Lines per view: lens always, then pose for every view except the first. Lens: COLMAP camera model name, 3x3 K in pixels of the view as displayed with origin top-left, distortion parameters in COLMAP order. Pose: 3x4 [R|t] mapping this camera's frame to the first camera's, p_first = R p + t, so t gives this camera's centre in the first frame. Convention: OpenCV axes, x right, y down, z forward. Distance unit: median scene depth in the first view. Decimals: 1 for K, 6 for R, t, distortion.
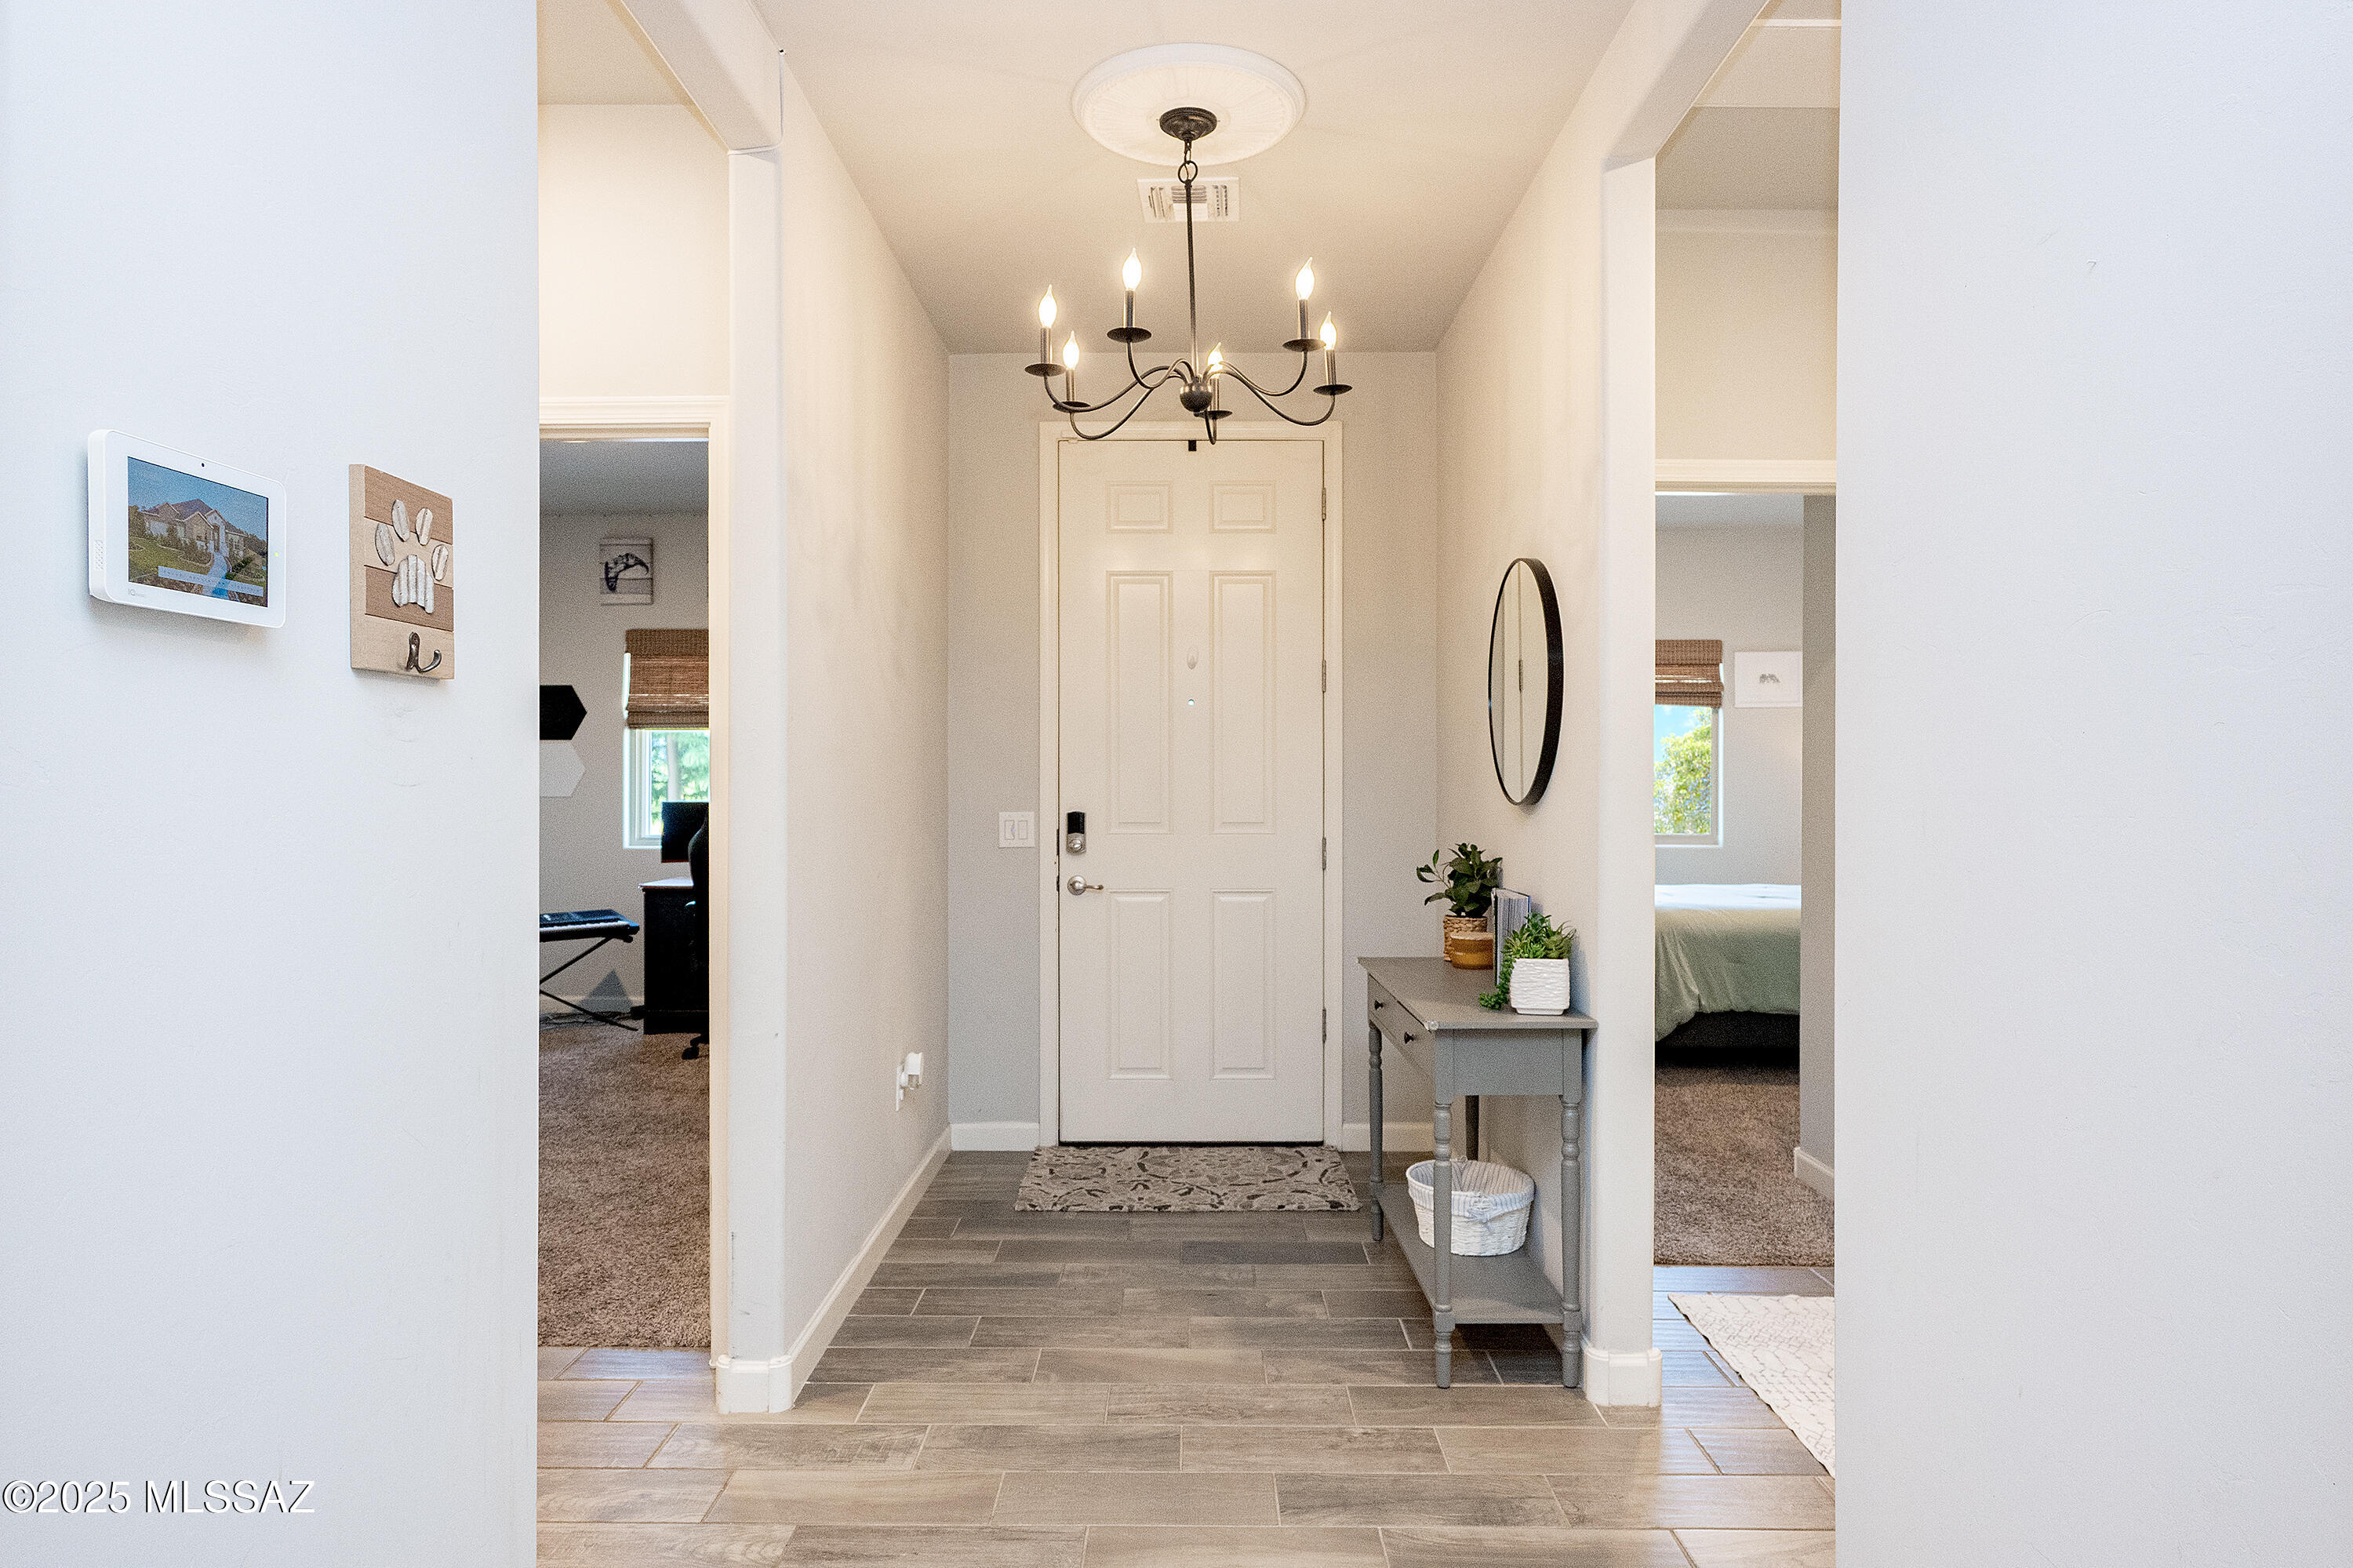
lens RADIAL K [[1365.0, 0, 1176.5], [0, 1365.0, 784.0], [0, 0, 1]] dist [-0.000422, -0.000023]
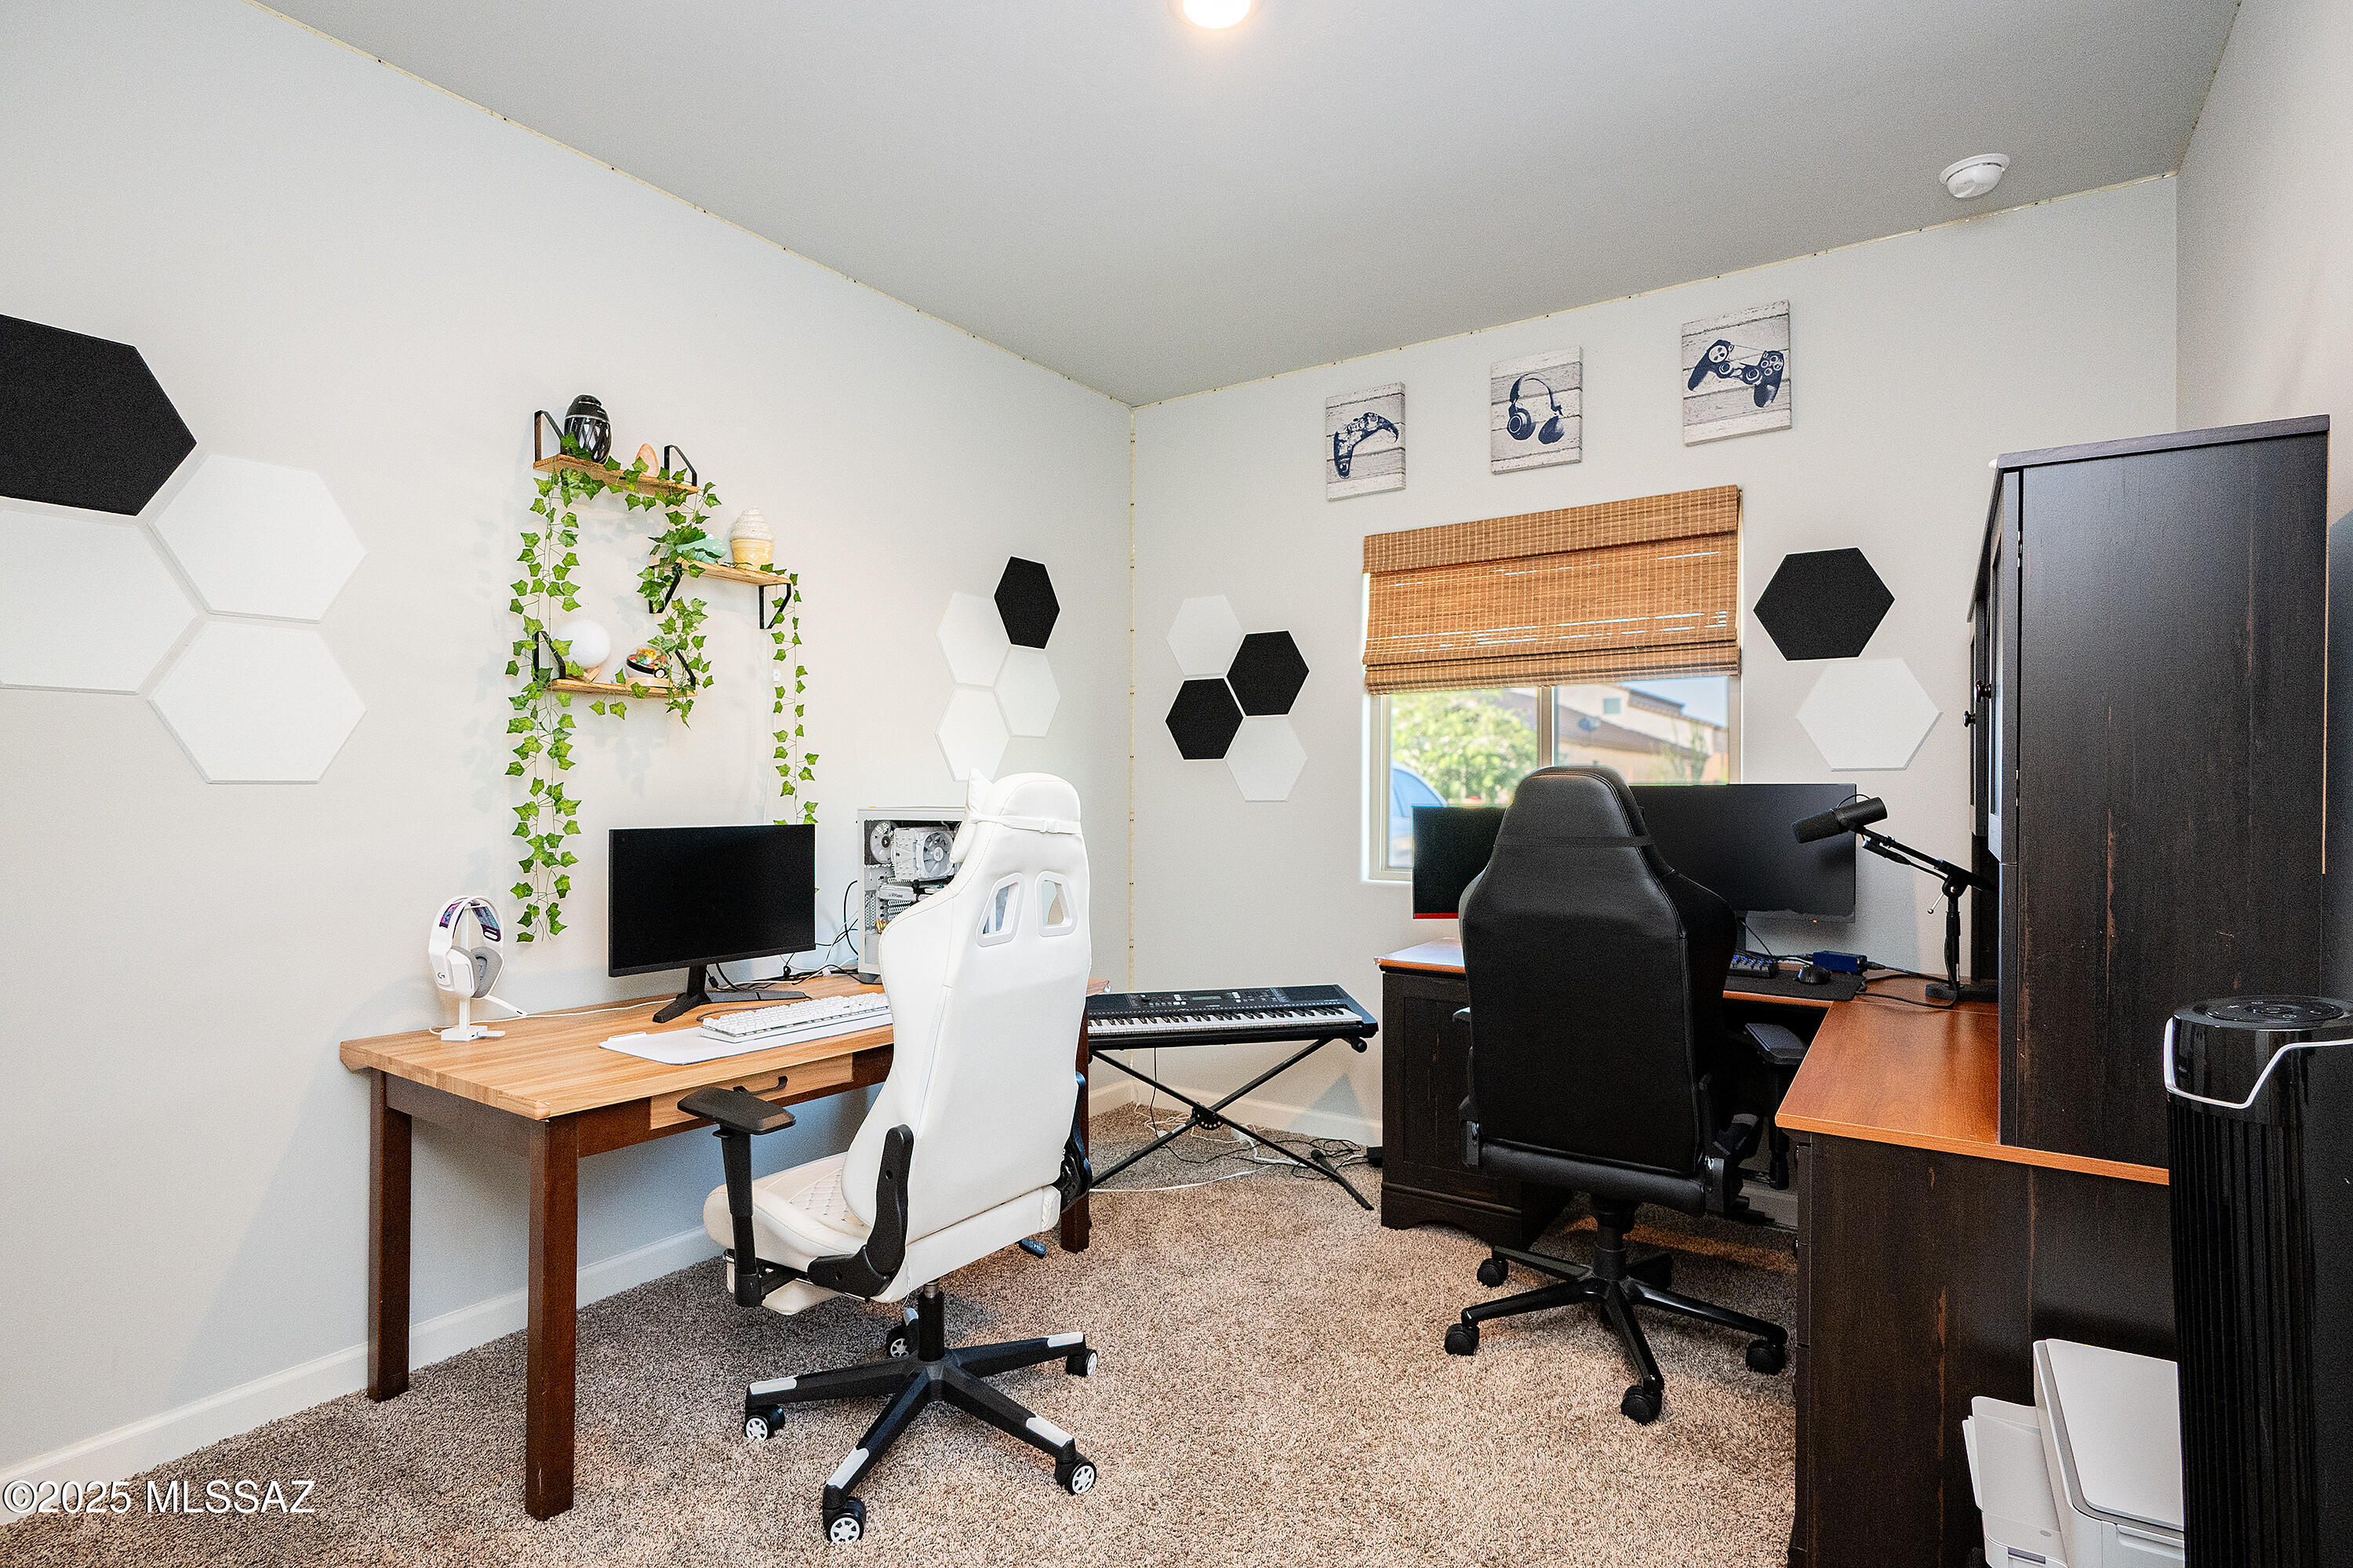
lens RADIAL K [[1156.6, 0, 1171.5], [0, 1156.6, 790.9], [0, 0, 1]] dist [-0.004892, 0.002059]
pose [[0.831816, 0.000803, -0.555050, -0.182422], [-0.004590, 0.999975, -0.005433, 0.007772], [0.555032, 0.007067, 0.831799, 0.510967]]
